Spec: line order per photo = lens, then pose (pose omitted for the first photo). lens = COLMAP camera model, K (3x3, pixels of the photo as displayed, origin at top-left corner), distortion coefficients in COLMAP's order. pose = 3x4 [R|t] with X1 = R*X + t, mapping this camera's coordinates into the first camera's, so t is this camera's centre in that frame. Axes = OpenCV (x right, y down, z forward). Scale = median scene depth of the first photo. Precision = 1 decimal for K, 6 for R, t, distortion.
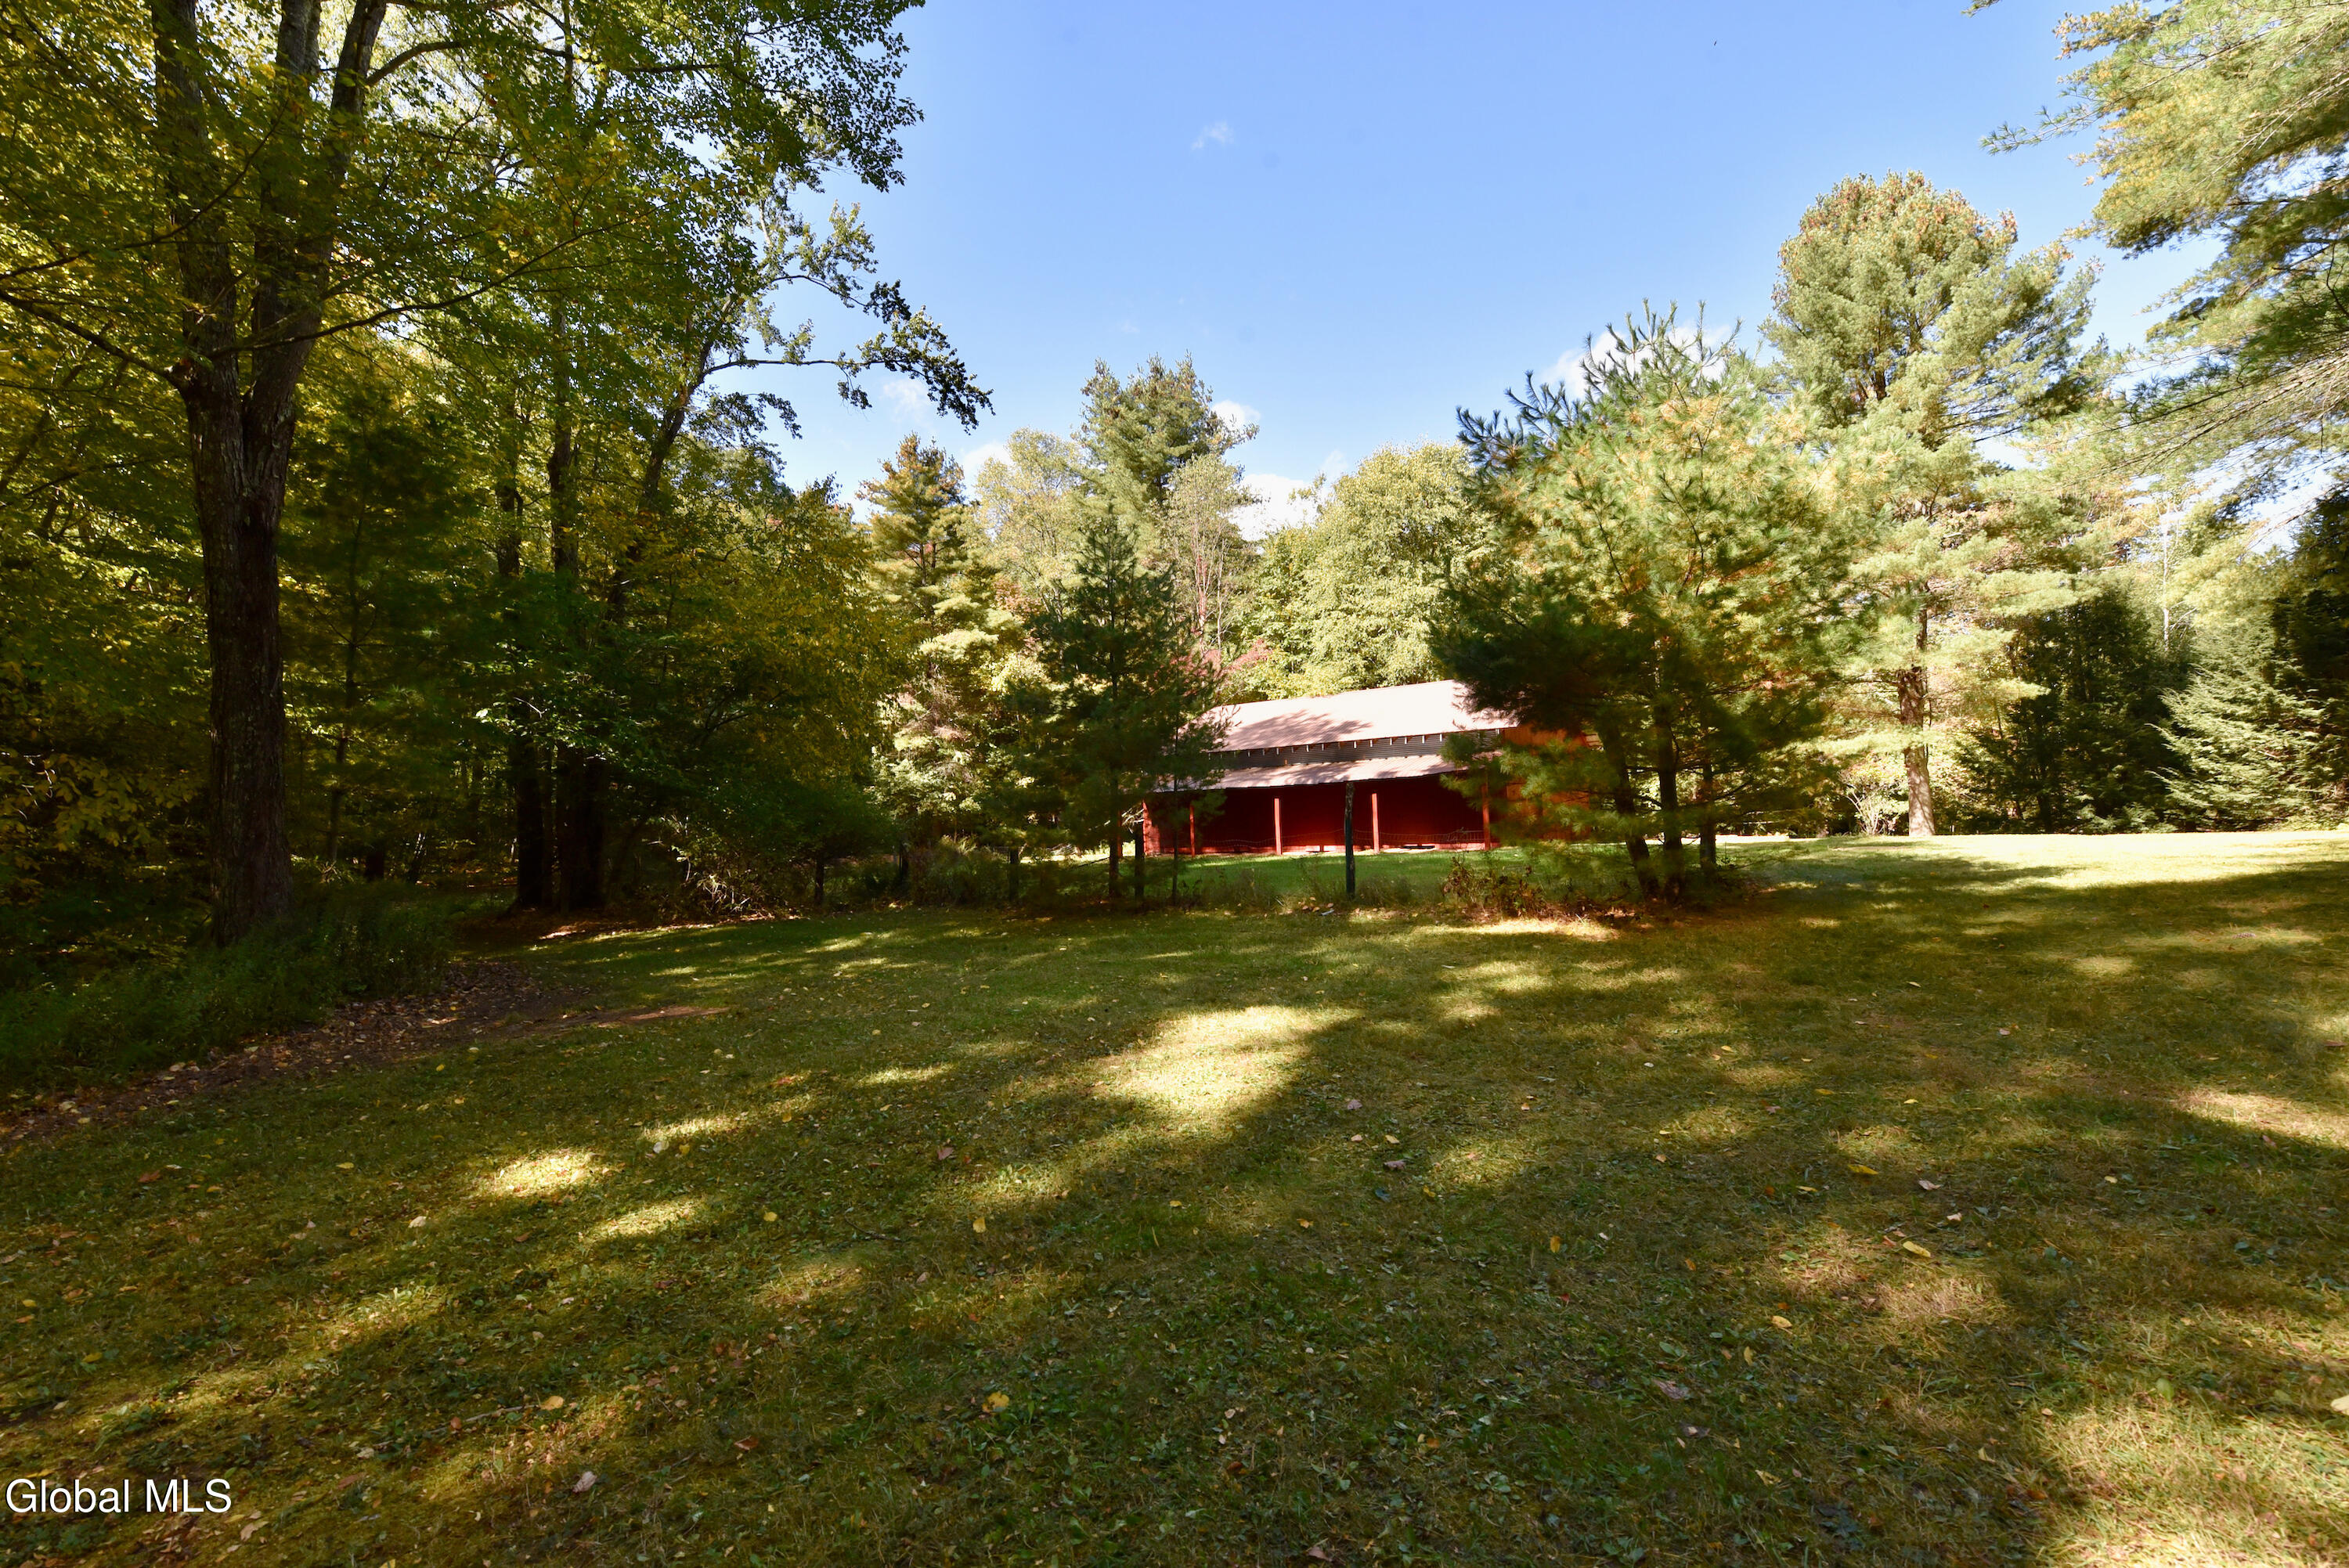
lens RADIAL K [[942.7, 0, 1180.3], [0, 942.7, 791.0], [0, 0, 1]] dist [-0.018967, -0.000212]
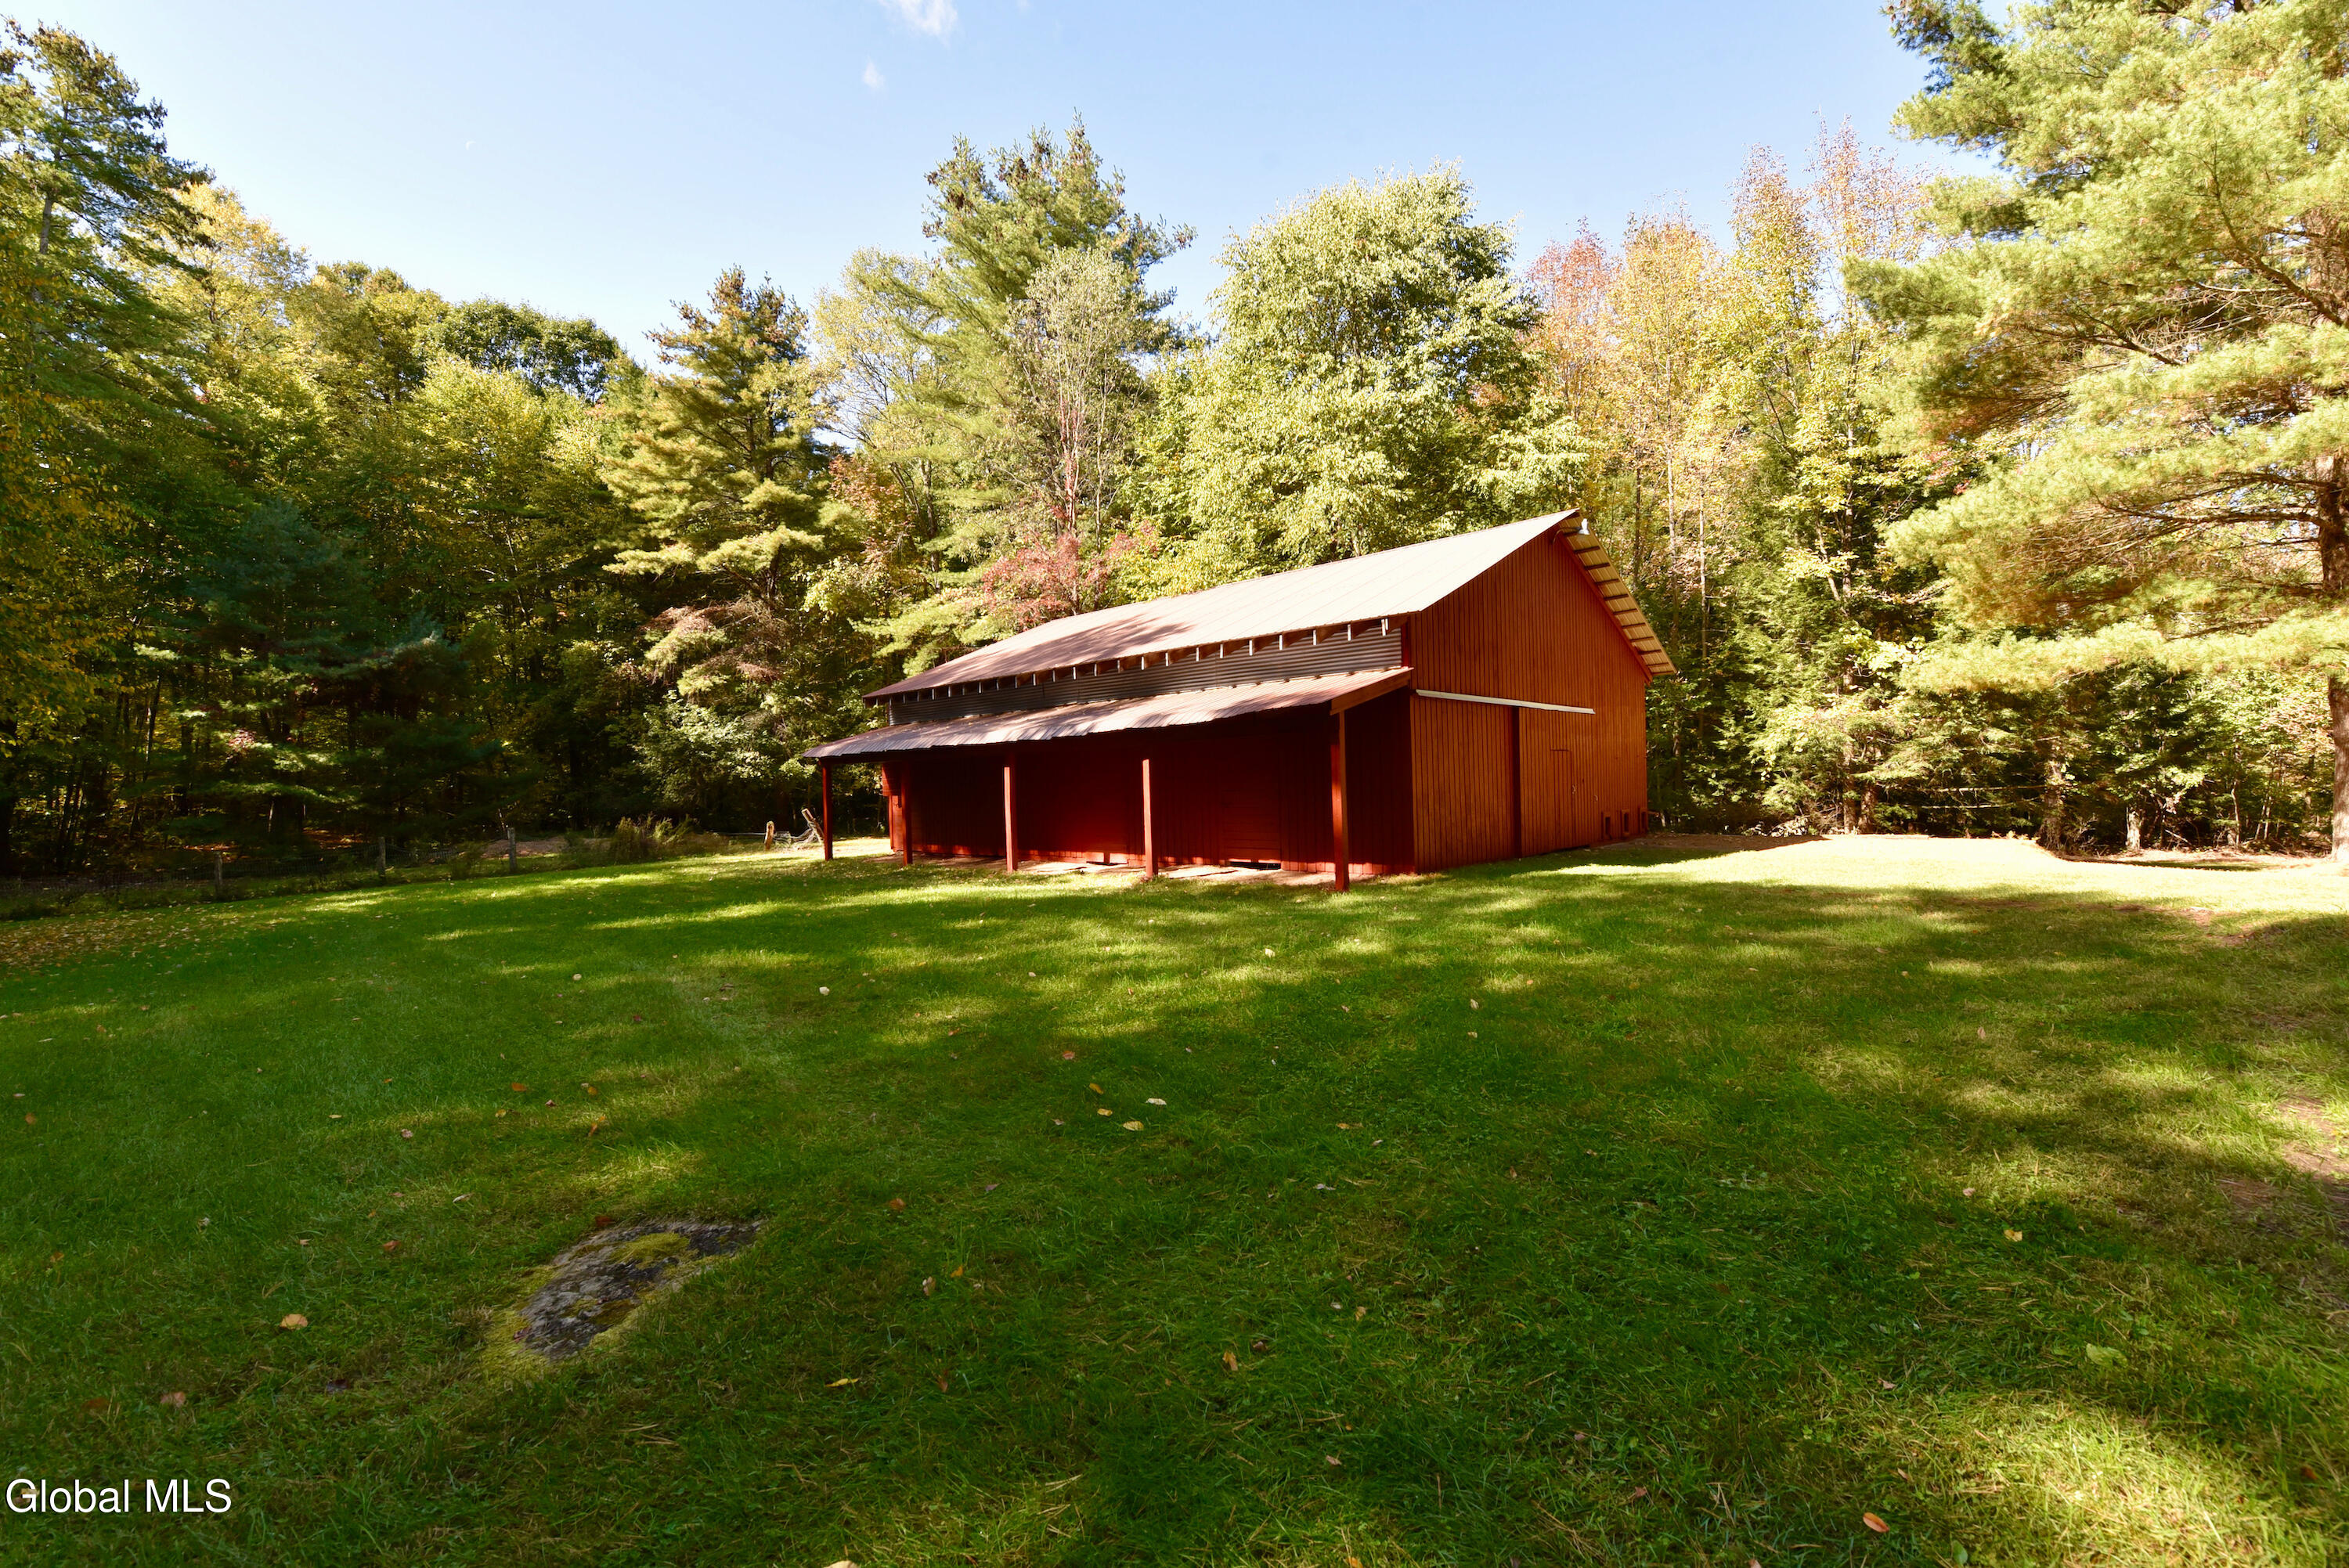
lens RADIAL K [[942.7, 0, 1180.3], [0, 942.7, 791.0], [0, 0, 1]] dist [-0.018967, -0.000212]
pose [[0.993794, 0.006120, -0.111071, 0.165136], [-0.000867, 0.998881, 0.047276, -0.002513], [0.111236, -0.046887, 0.992687, 0.309181]]
